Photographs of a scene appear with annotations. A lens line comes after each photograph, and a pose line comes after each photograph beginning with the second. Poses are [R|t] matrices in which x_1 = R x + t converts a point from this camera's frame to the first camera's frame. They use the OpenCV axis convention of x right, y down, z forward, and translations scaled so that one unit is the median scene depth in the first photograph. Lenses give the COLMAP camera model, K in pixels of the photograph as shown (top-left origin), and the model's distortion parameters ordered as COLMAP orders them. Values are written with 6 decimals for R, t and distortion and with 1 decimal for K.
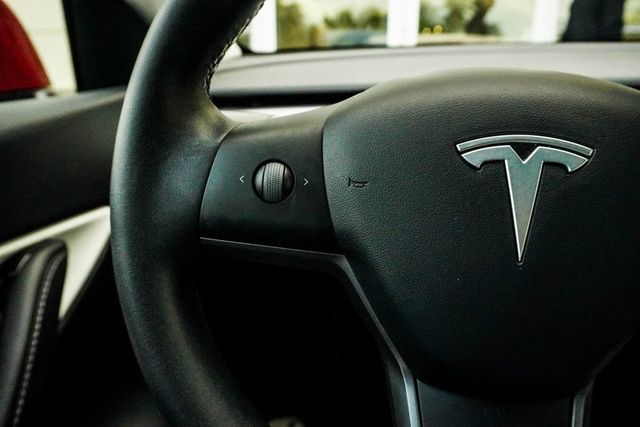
lens RADIAL K [[495.9, 0, 320.0], [0, 495.9, 213.5], [0, 0, 1]] dist [-0.032439, 0.001517]
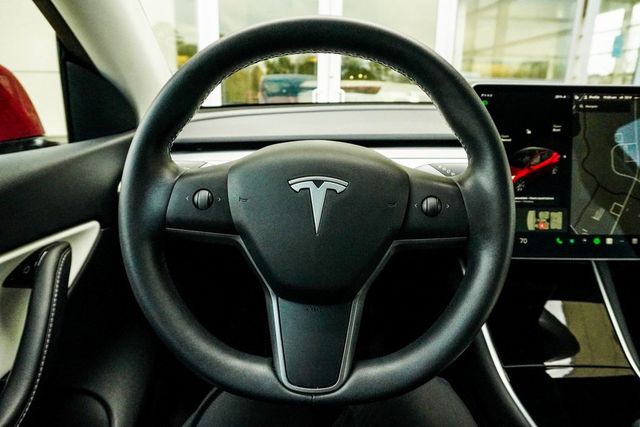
lens RADIAL K [[443.3, 0, 323.2], [0, 443.3, 221.1], [0, 0, 1]] dist [-0.024068, 0.001397]
pose [[0.991264, -0.015888, 0.130931, 0.152204], [0.020003, 0.999344, -0.030176, 0.087437], [-0.130365, 0.032532, 0.990932, -0.844416]]
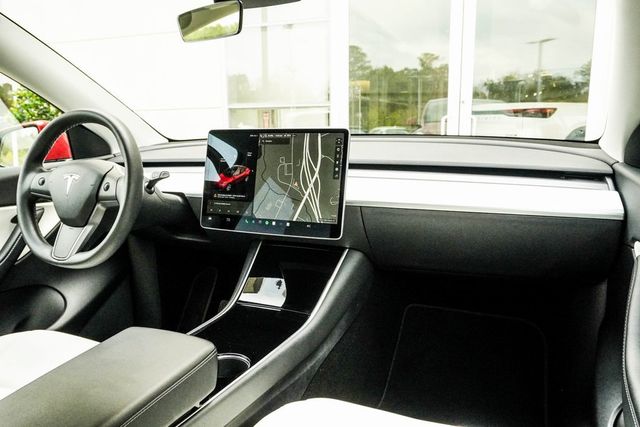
lens RADIAL K [[495.9, 0, 320.0], [0, 495.9, 213.5], [0, 0, 1]] dist [-0.032439, 0.001517]
pose [[0.957854, 0.052143, -0.282484, 4.010166], [-0.084506, 0.991021, -0.103614, 0.530629], [0.274545, 0.123119, 0.953660, -2.927734]]
